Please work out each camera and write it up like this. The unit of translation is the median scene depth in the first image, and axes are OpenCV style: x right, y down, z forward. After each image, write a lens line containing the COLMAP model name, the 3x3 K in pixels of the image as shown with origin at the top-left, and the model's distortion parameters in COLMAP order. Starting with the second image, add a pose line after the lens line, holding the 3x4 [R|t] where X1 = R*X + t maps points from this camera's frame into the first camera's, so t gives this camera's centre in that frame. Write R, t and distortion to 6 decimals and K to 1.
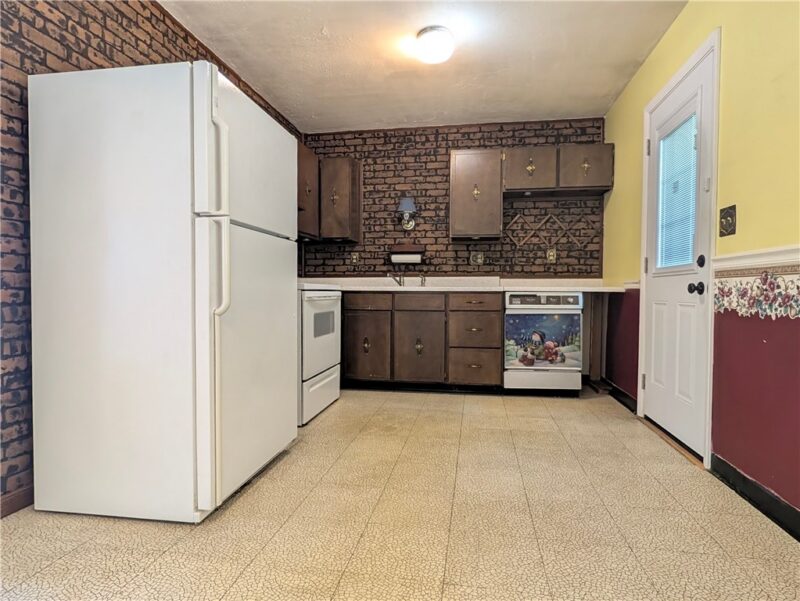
lens RADIAL K [[454.2, 0, 400.4], [0, 454.2, 301.3], [0, 0, 1]] dist [-0.002627, 0.001185]
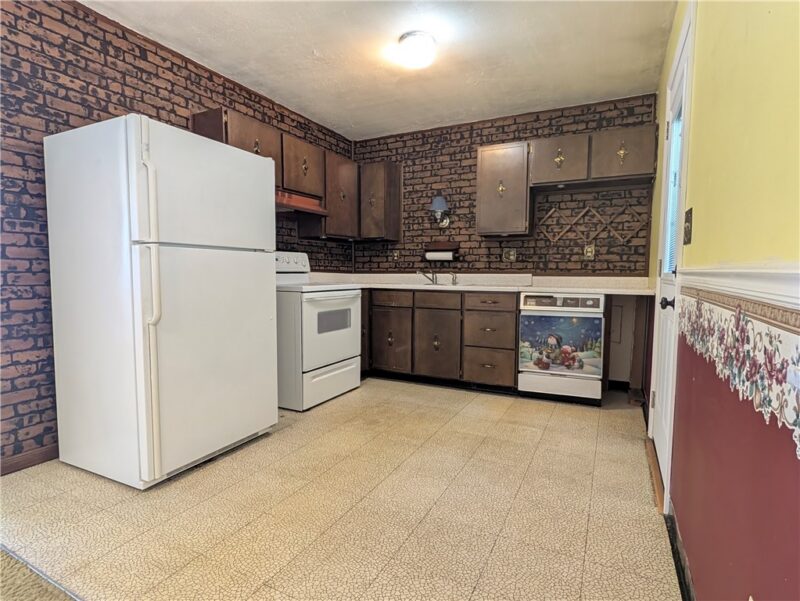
lens RADIAL K [[425.0, 0, 399.8], [0, 425.0, 302.1], [0, 0, 1]] dist [-0.001319, 0.000144]
pose [[0.952639, 0.022717, -0.303255, 0.251438], [-0.008356, 0.998785, 0.048572, -0.040317], [0.303989, -0.043737, 0.951671, 0.054287]]
